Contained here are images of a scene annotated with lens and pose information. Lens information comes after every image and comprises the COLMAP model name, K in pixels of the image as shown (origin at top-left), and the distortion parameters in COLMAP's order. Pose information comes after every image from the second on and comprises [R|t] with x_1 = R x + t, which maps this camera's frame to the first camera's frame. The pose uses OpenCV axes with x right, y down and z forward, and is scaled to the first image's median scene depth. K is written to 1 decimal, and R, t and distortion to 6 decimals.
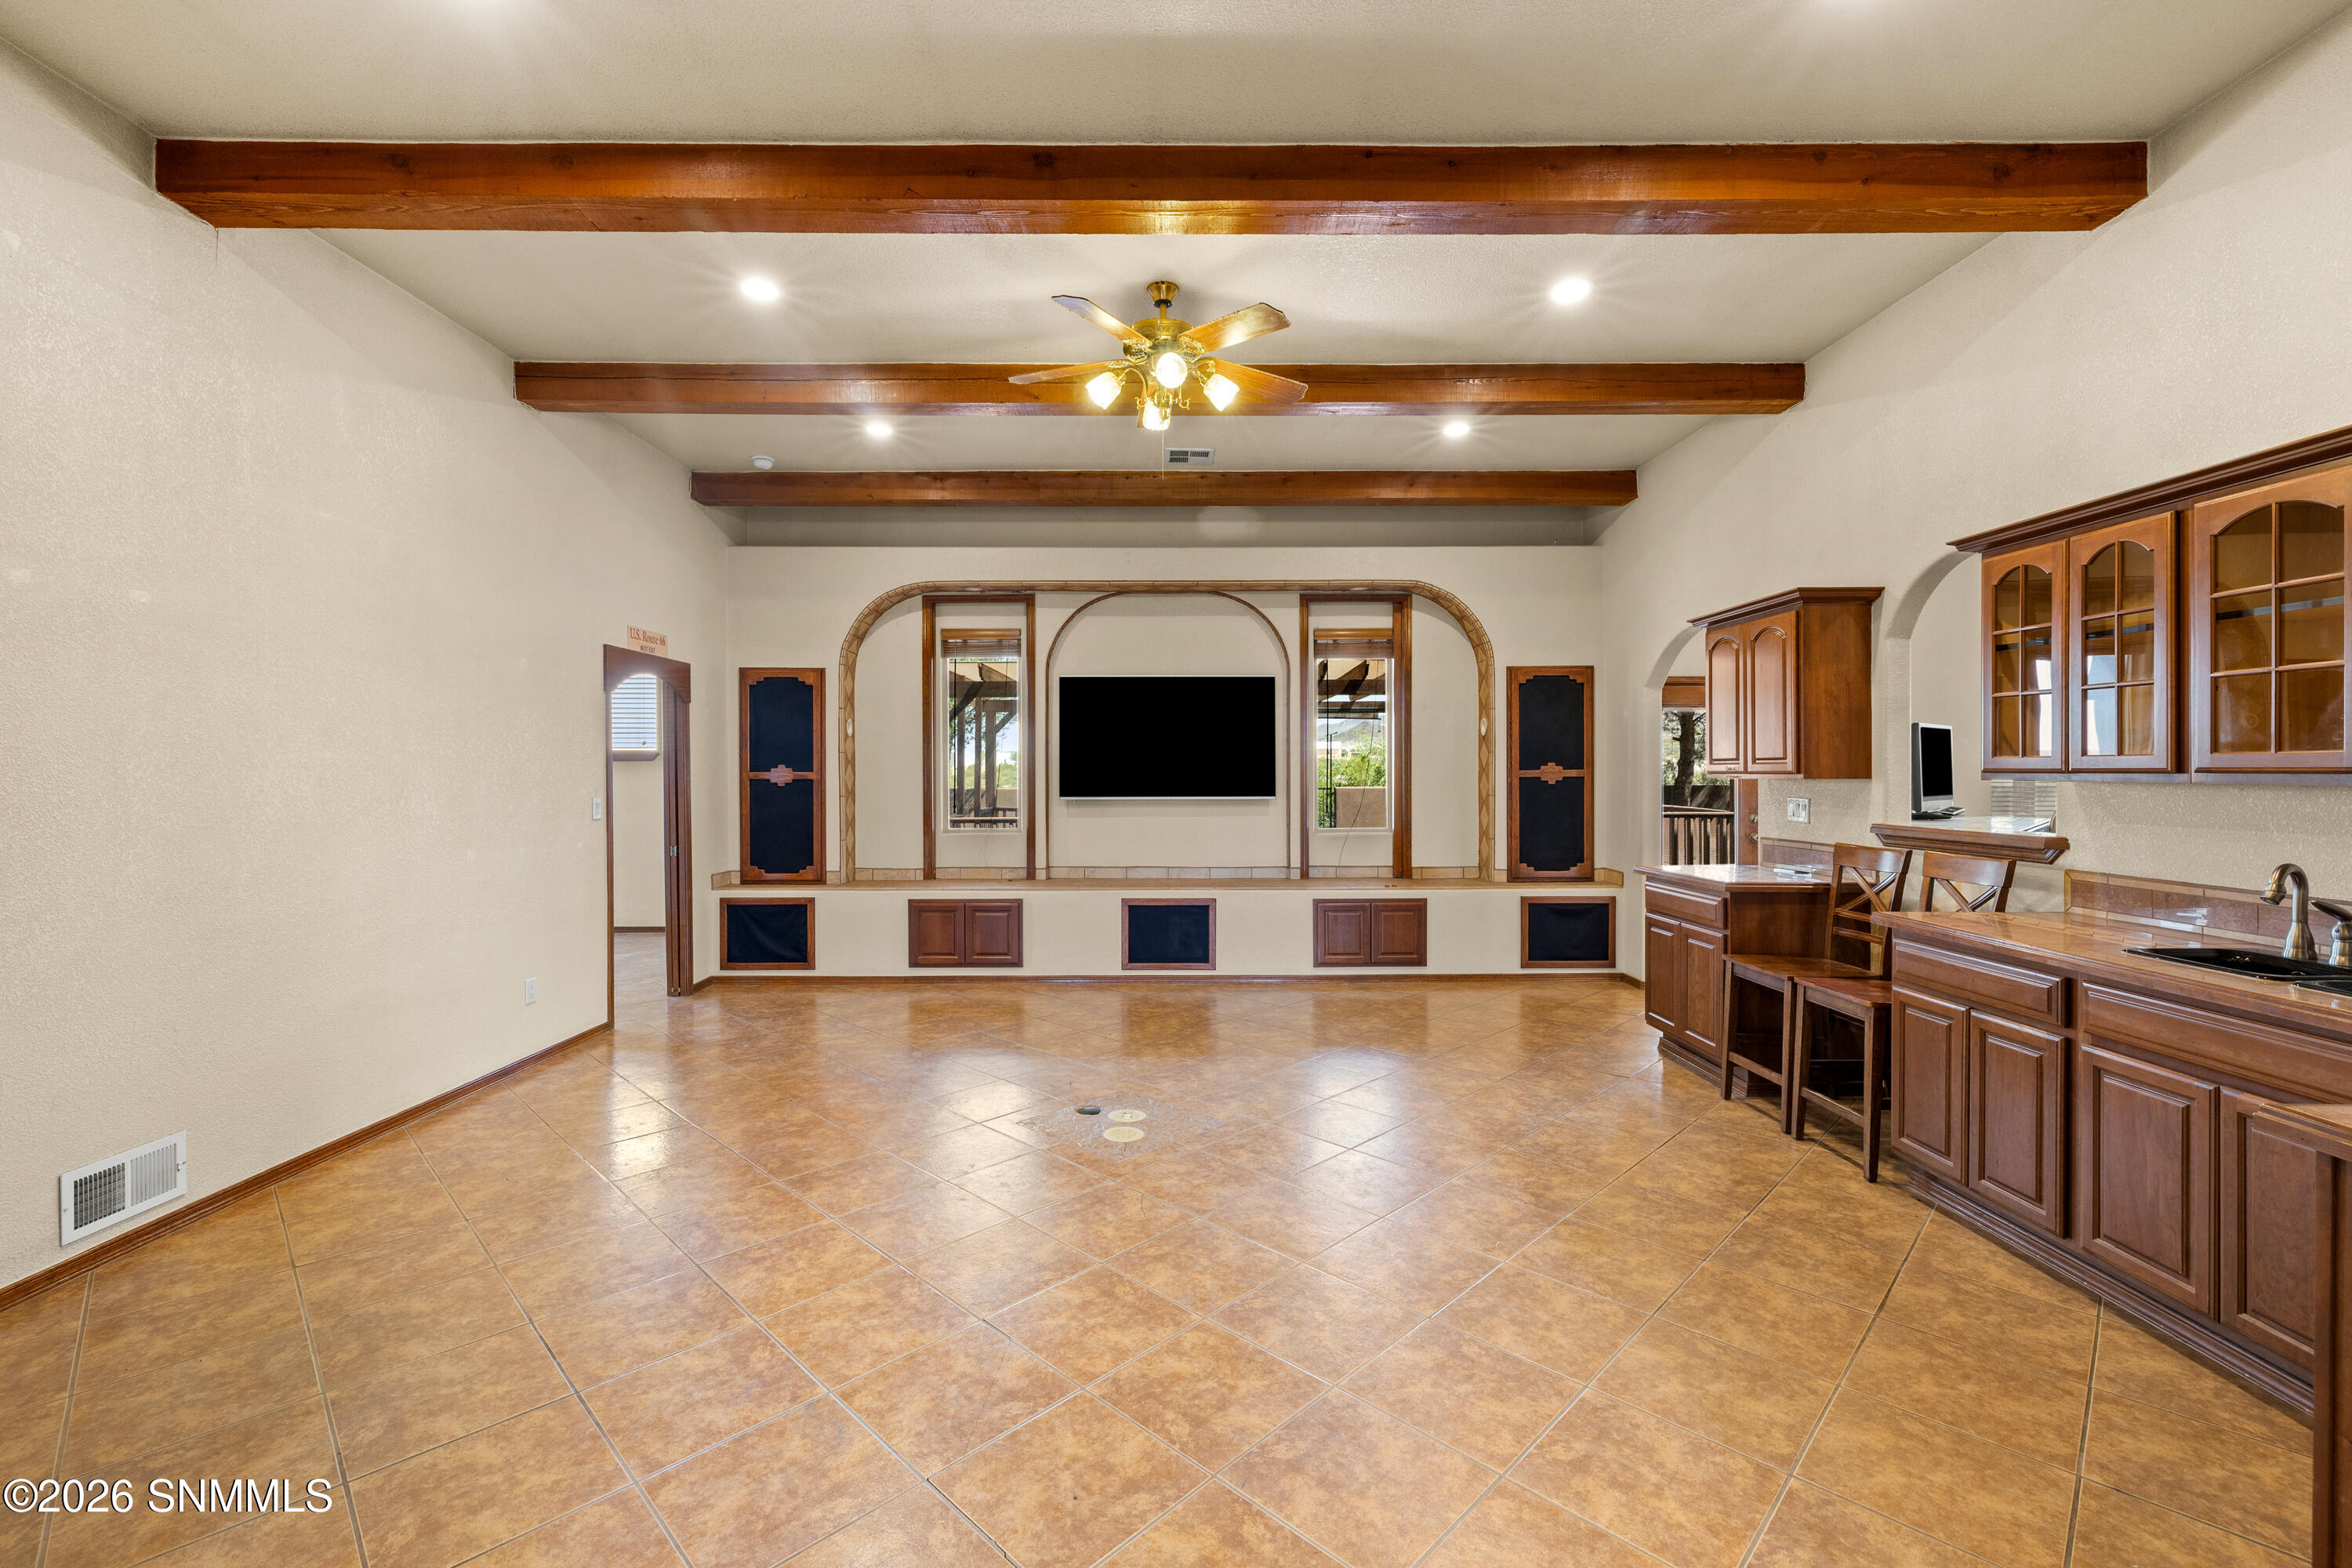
lens RADIAL K [[994.4, 0, 1179.2], [0, 994.4, 782.4], [0, 0, 1]] dist [0.003798, 0.000859]
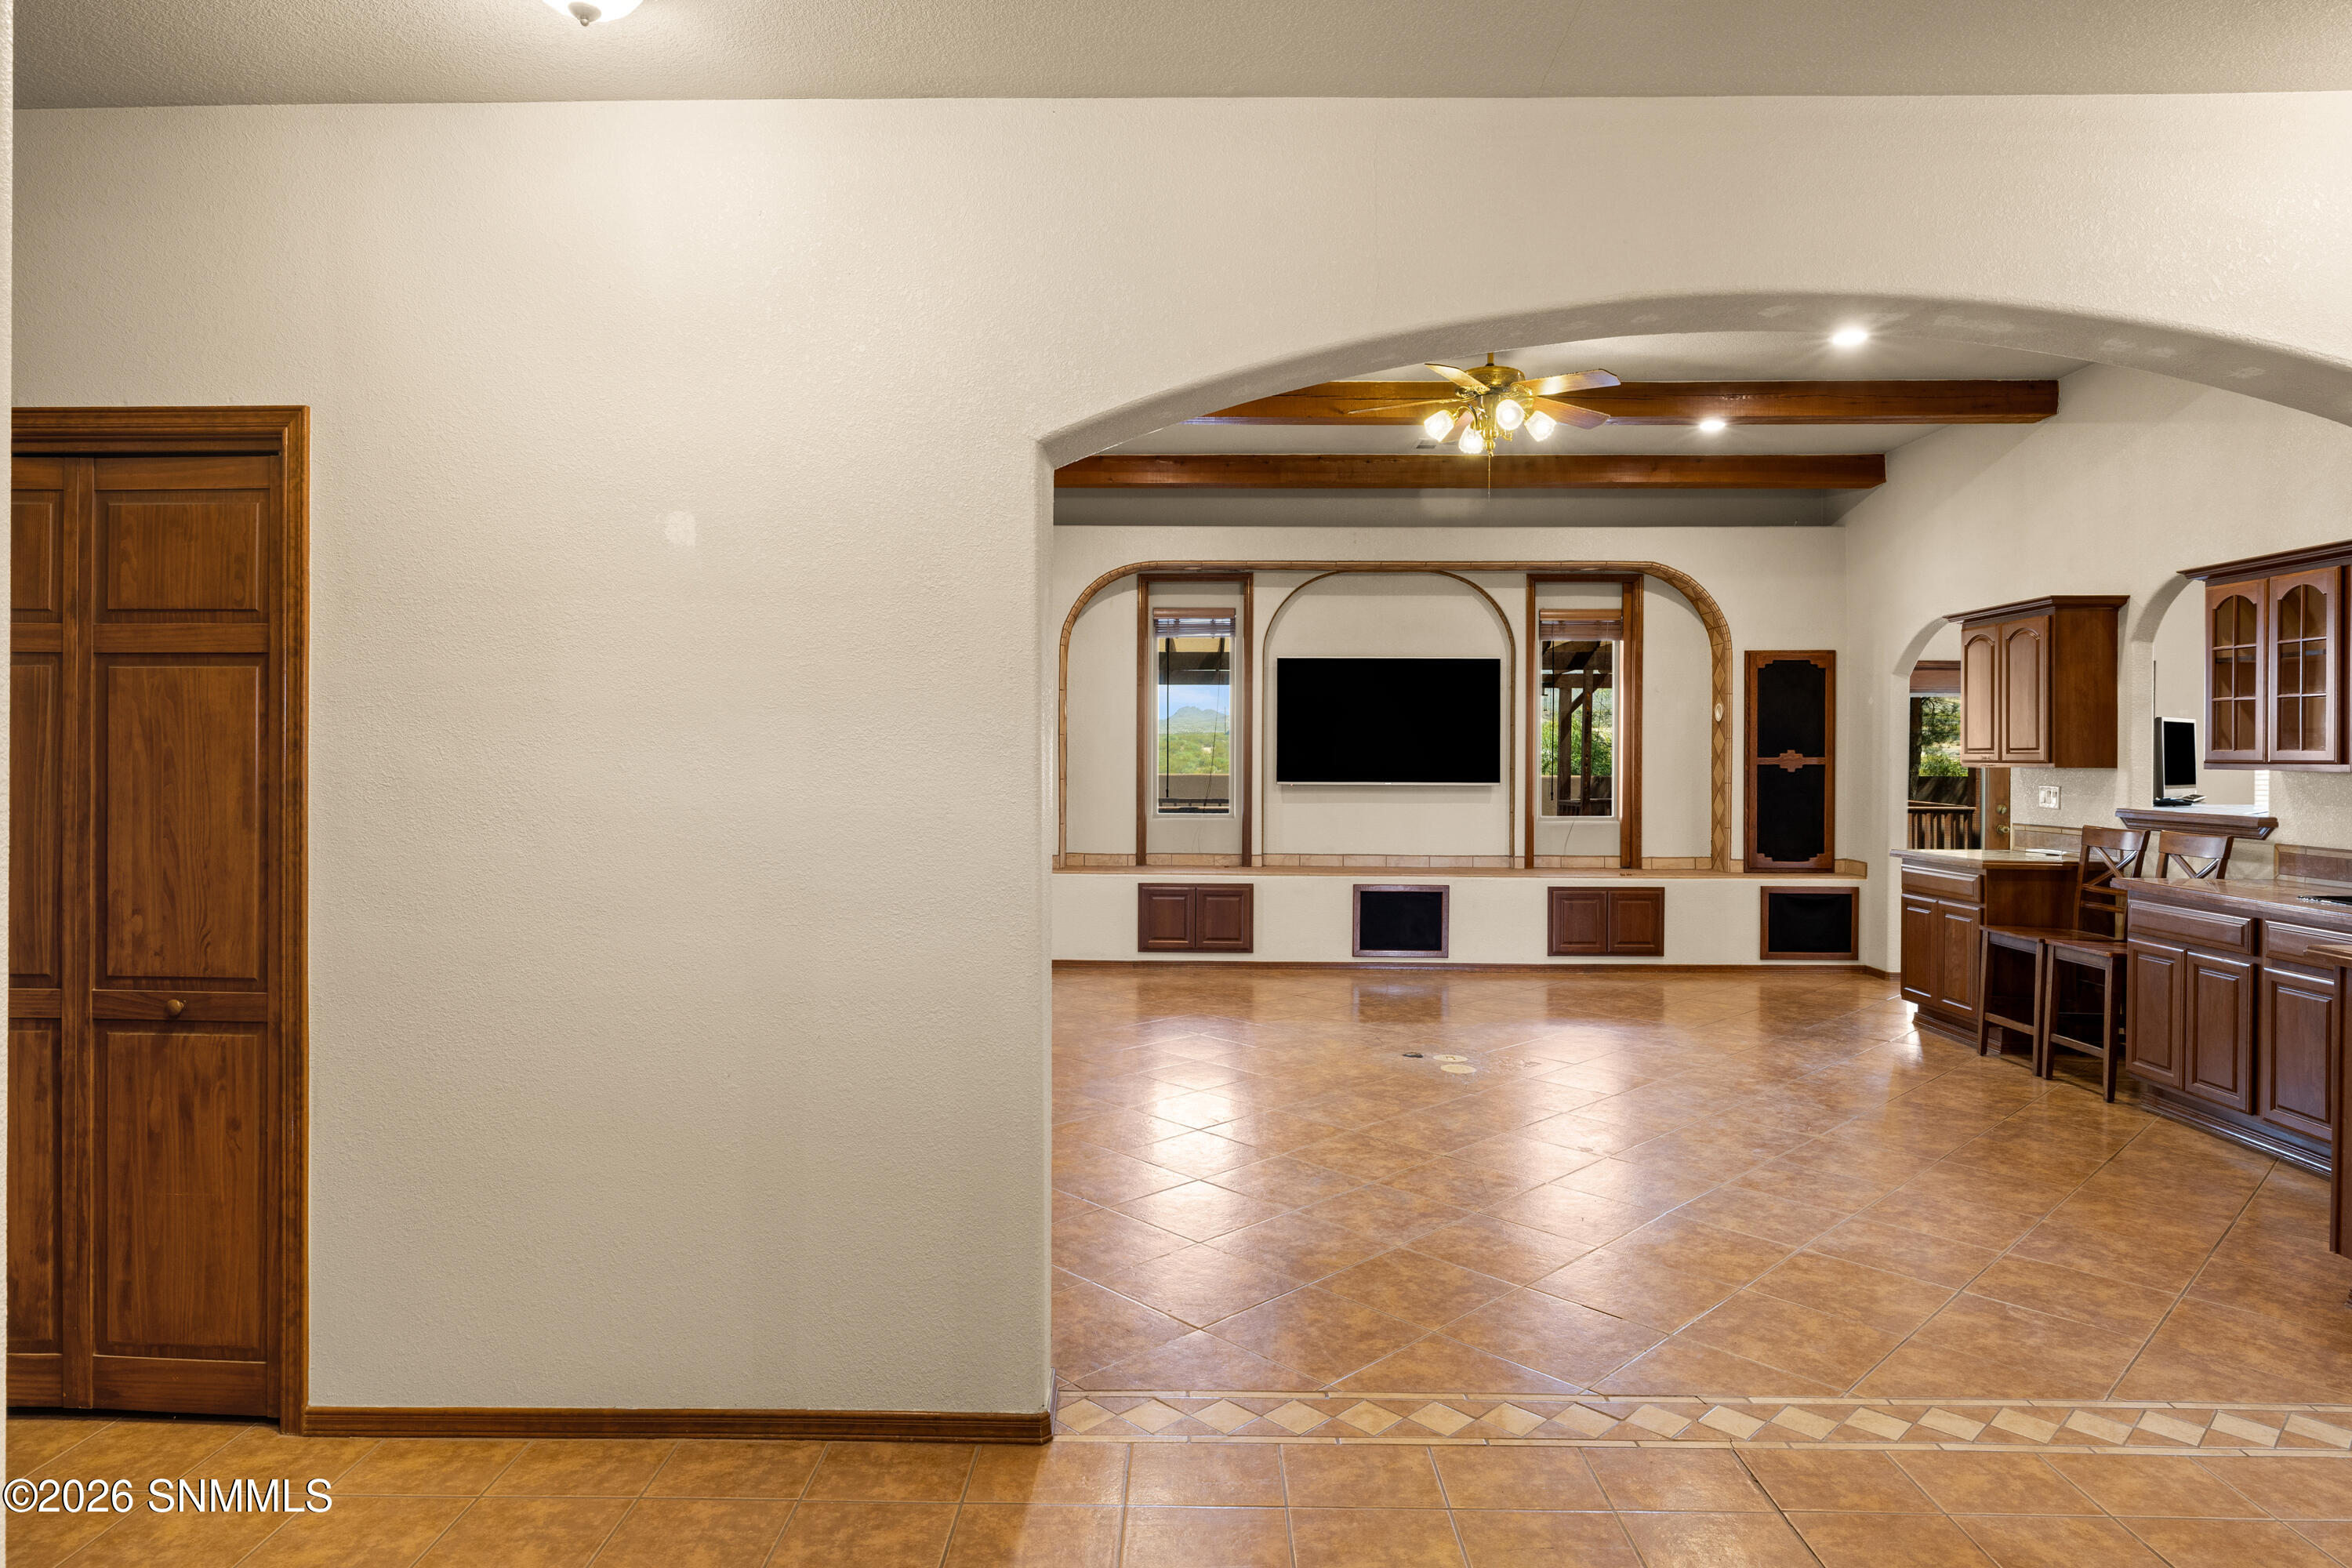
lens RADIAL K [[1321.1, 0, 1175.7], [0, 1321.1, 767.2], [0, 0, 1]] dist [0.001500, -0.000135]
pose [[0.999637, 0.007456, -0.025878, -0.208852], [-0.007490, 0.999971, -0.001198, 0.003310], [0.025868, 0.001392, 0.999664, -0.331182]]
